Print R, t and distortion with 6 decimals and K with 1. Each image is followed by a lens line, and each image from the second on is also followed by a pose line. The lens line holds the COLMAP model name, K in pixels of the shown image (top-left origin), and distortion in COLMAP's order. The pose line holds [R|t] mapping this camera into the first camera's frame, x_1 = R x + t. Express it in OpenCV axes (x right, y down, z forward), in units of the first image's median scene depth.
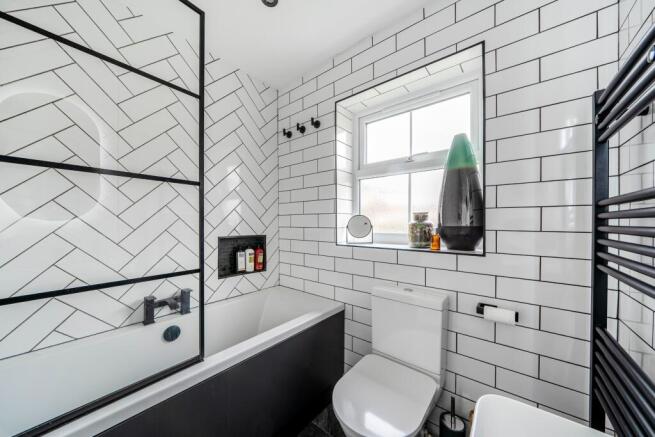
lens RADIAL K [[228.5, 0, 328.7], [0, 228.5, 223.9], [0, 0, 1]] dist [0.010528, 0.000069]
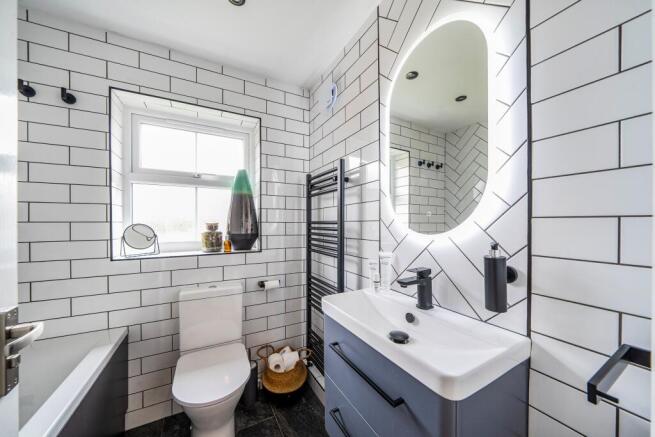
lens RADIAL K [[228.5, 0, 329.4], [0, 228.5, 223.7], [0, 0, 1]] dist [0.010528, 0.000069]
pose [[0.385839, 0.007046, 0.922539, -0.496131], [0.008440, 0.999902, -0.011166, -0.027659], [-0.922527, 0.012094, 0.385742, -0.050955]]
